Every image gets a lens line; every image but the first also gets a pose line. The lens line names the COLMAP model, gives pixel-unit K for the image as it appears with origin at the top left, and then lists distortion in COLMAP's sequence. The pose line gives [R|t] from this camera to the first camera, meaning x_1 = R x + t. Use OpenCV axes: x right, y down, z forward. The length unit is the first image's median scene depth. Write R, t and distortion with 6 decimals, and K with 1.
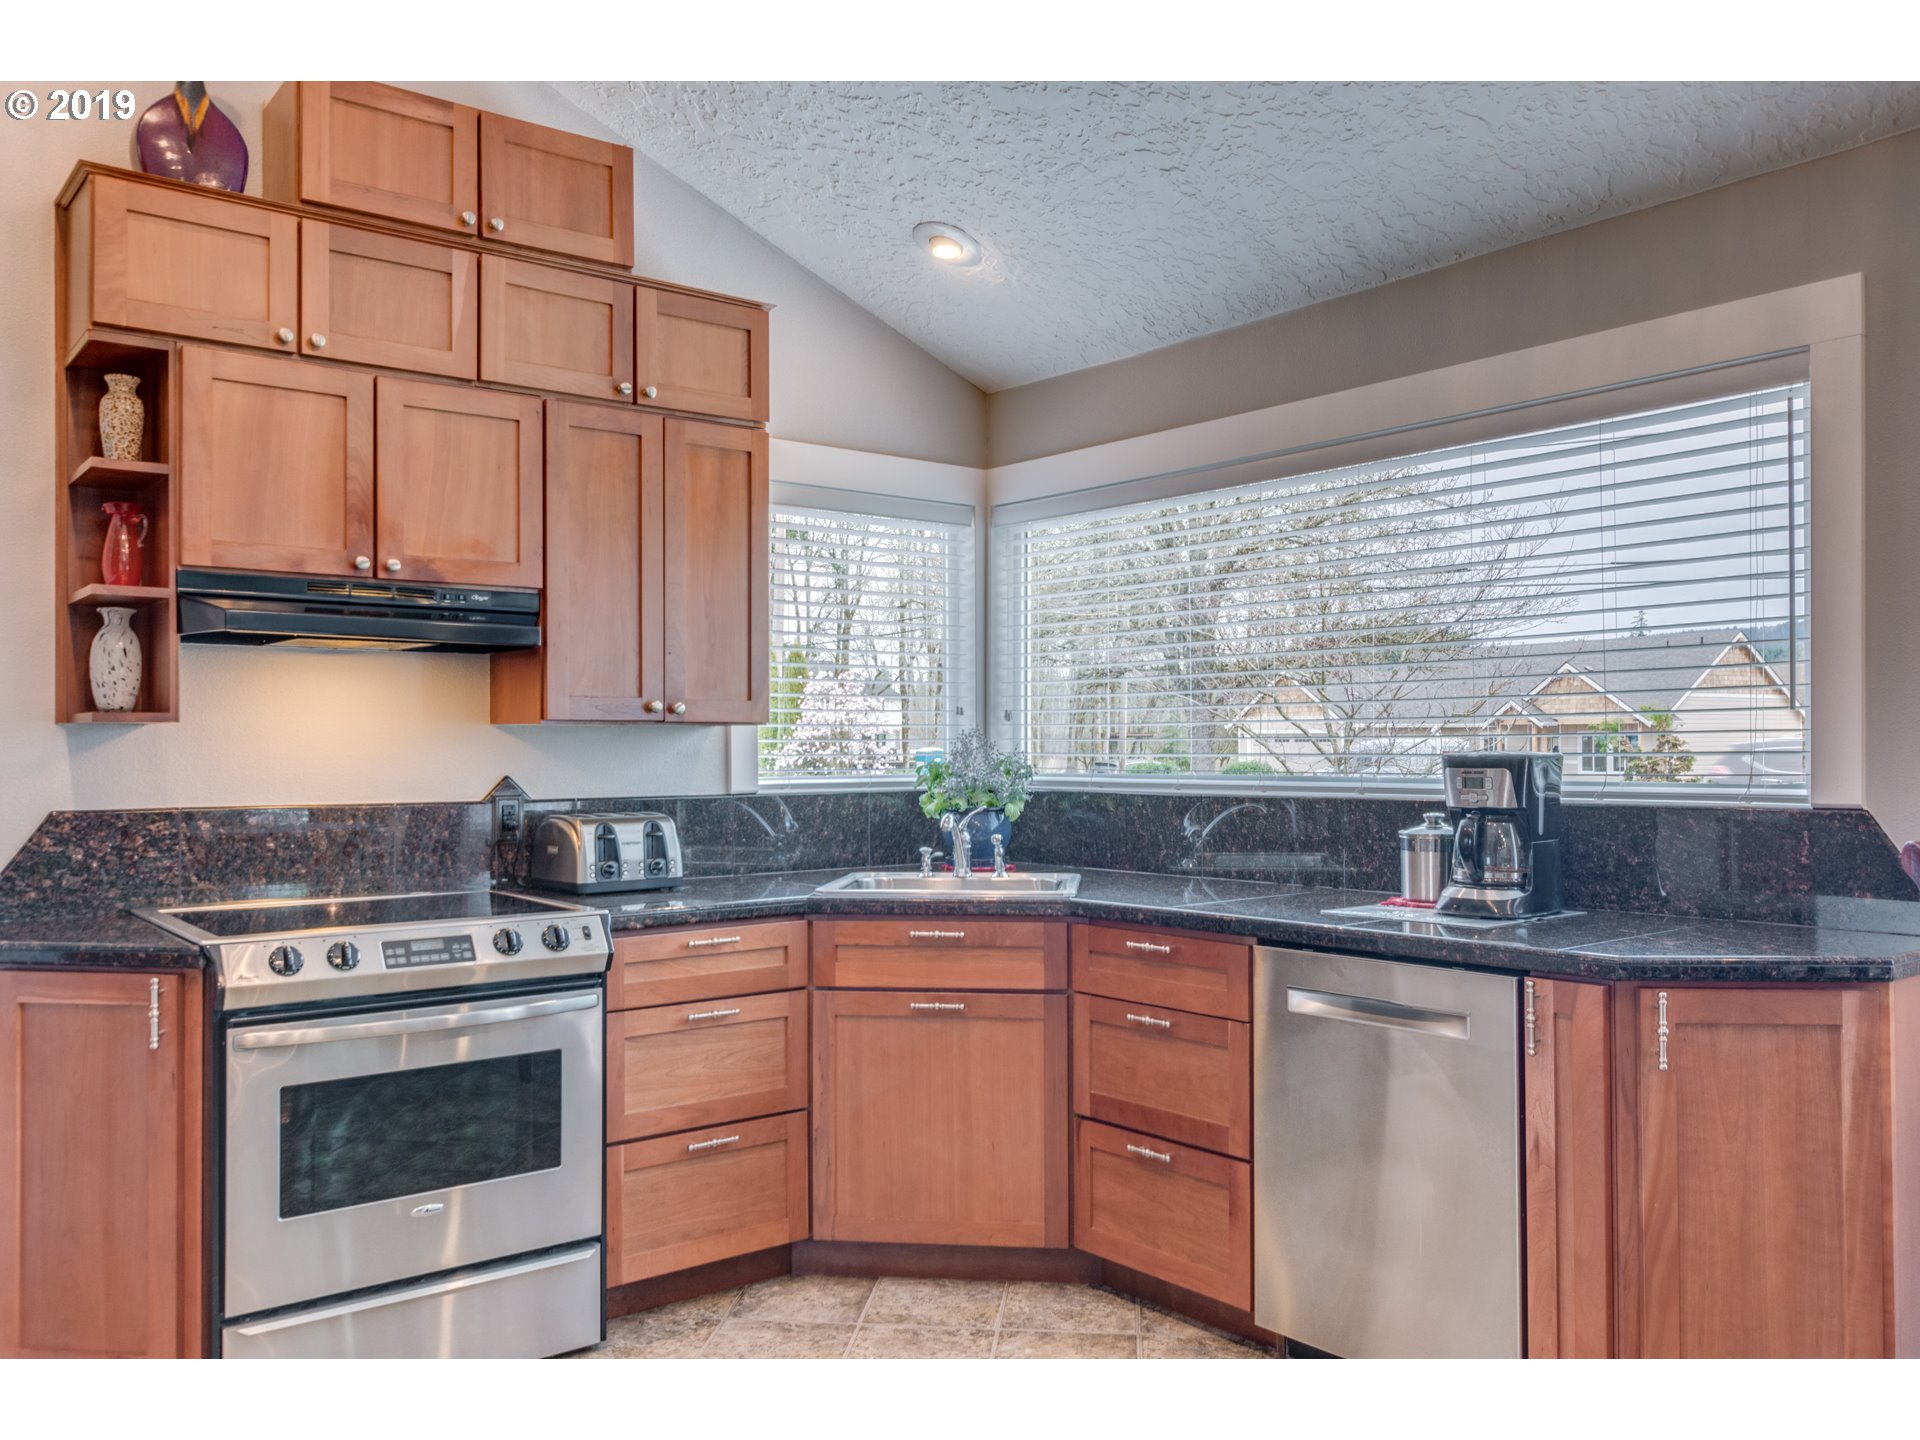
lens RADIAL K [[1469.4, 0, 921.8], [0, 1469.4, 729.9], [0, 0, 1]] dist [-0.001333, -0.003111]
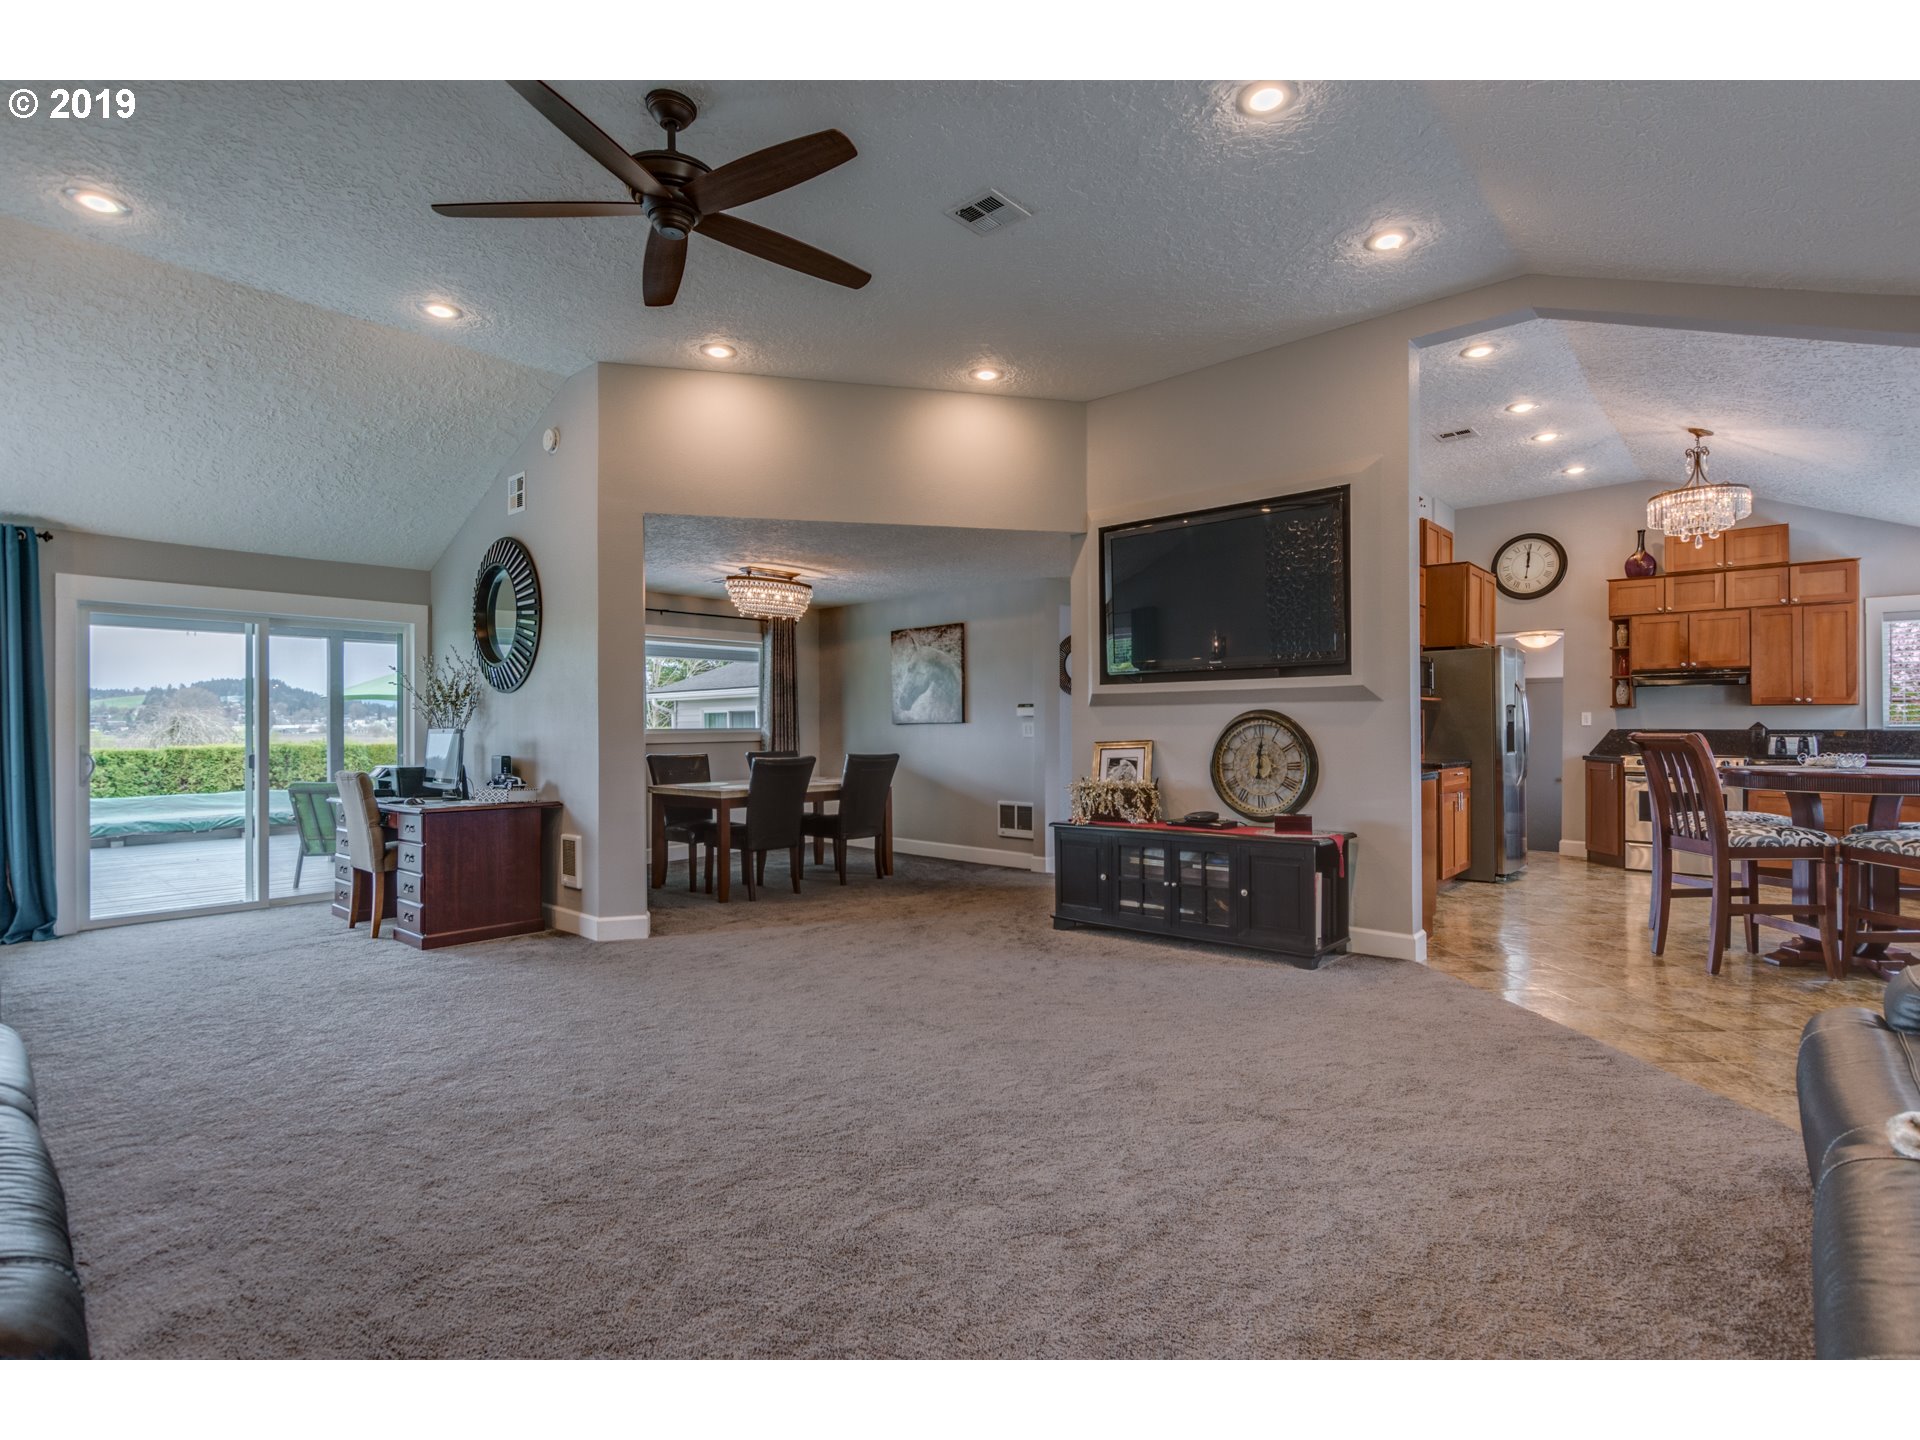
lens RADIAL K [[924.8, 0, 966.3], [0, 924.8, 727.4], [0, 0, 1]] dist [-0.000741, -0.000318]
pose [[0.184121, 0.004233, -0.982894, 1.514288], [0.013790, 0.999881, 0.006890, 0.005429], [0.982807, -0.014823, 0.184041, -1.174520]]
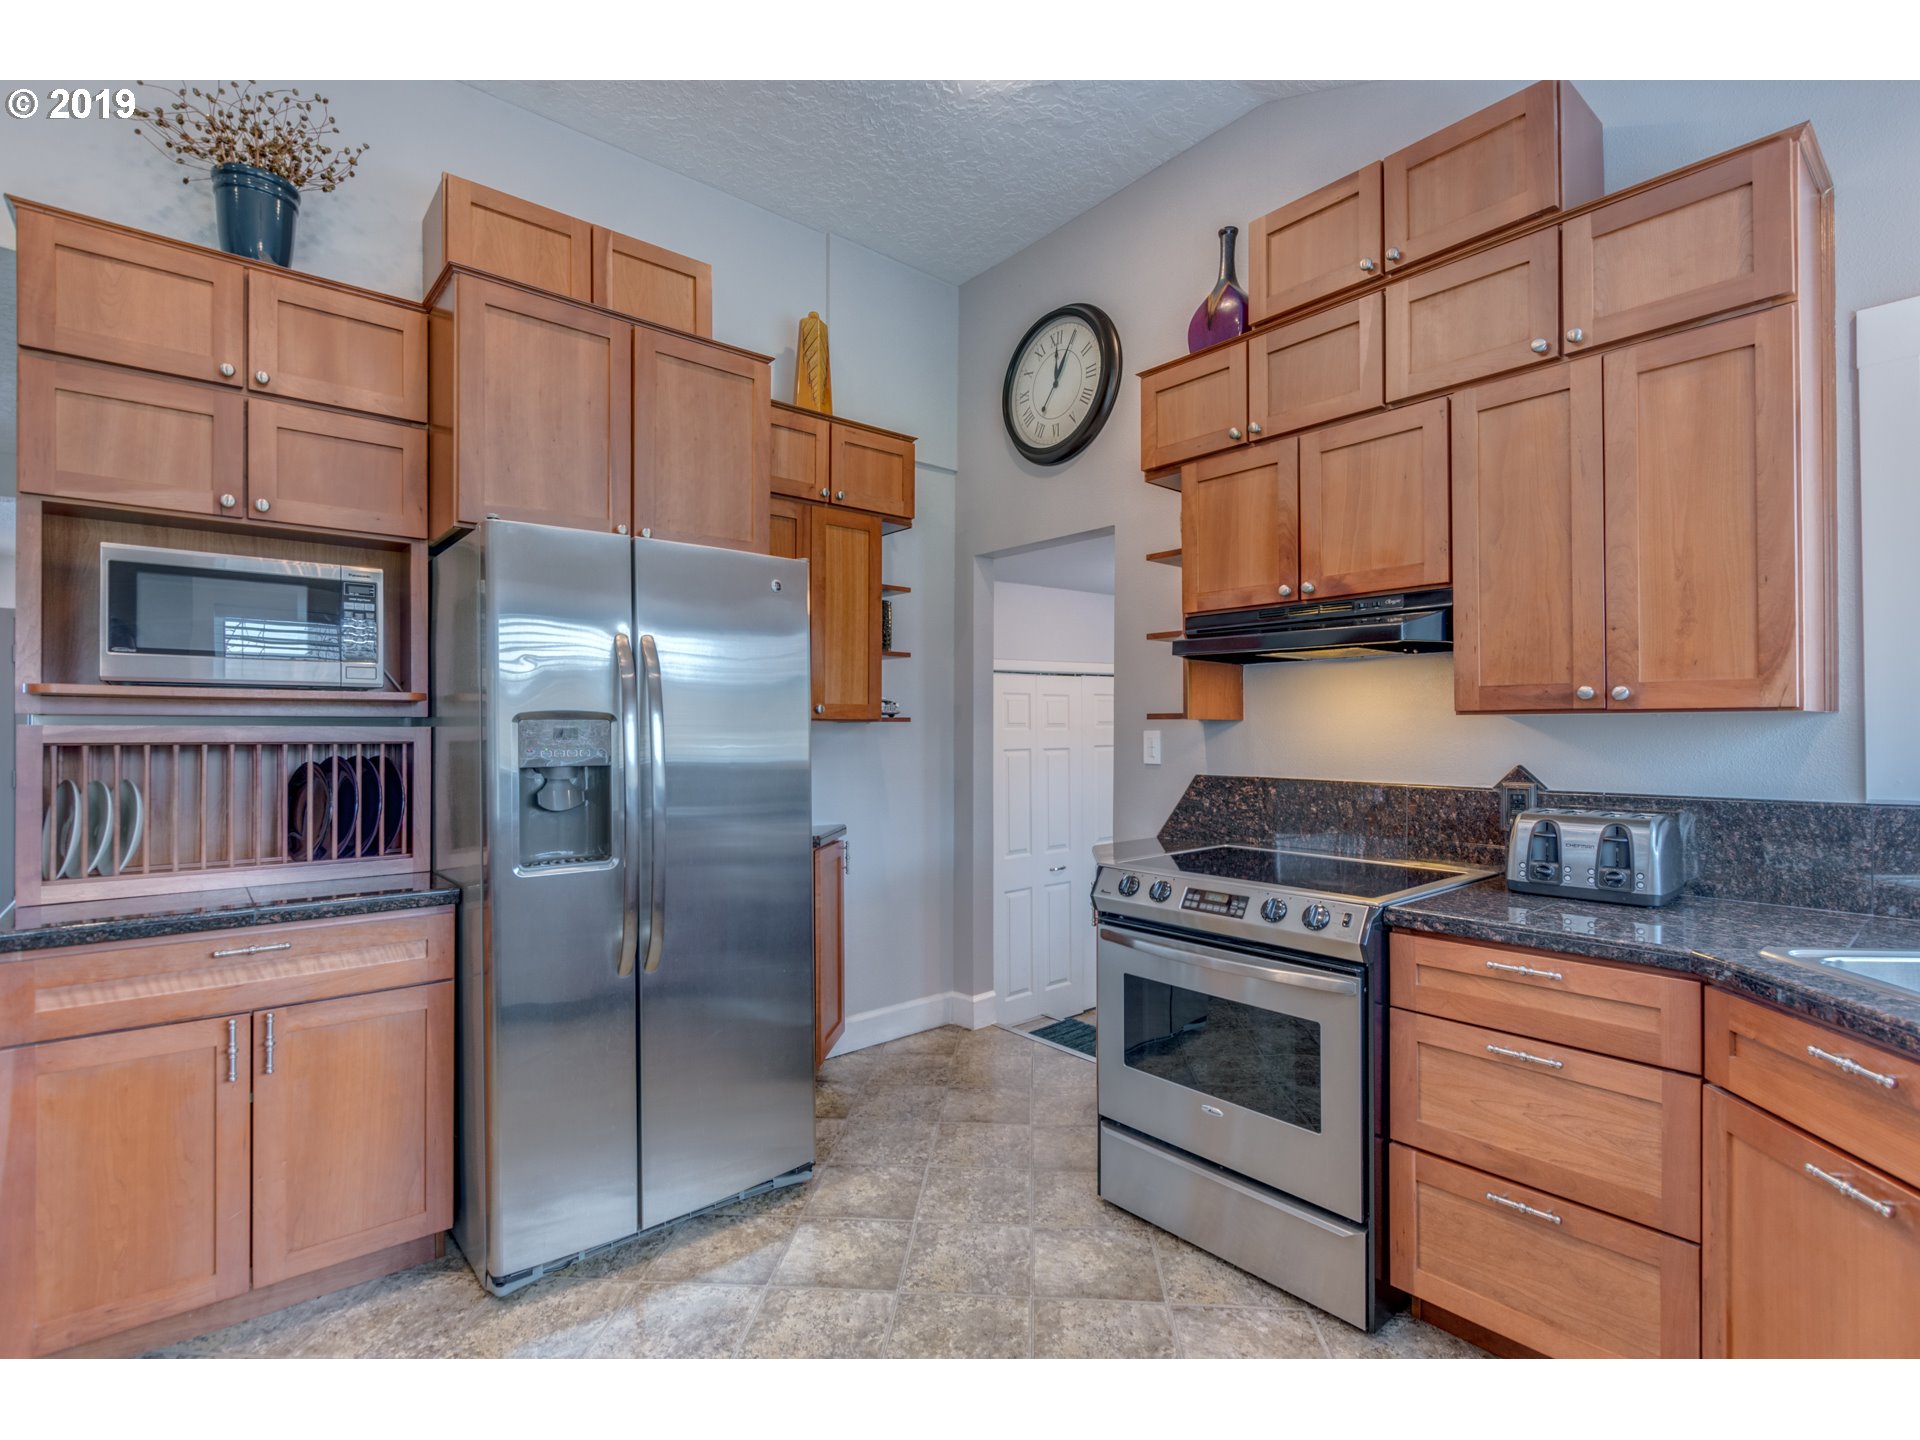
lens RADIAL K [[903.6, 0, 954.4], [0, 903.6, 723.7], [0, 0, 1]] dist [-0.006481, -0.000901]
pose [[0.044749, -0.003279, -0.998993, 0.353423], [0.014300, 0.999894, -0.002641, -0.001205], [0.998896, -0.014167, 0.044791, 0.635056]]
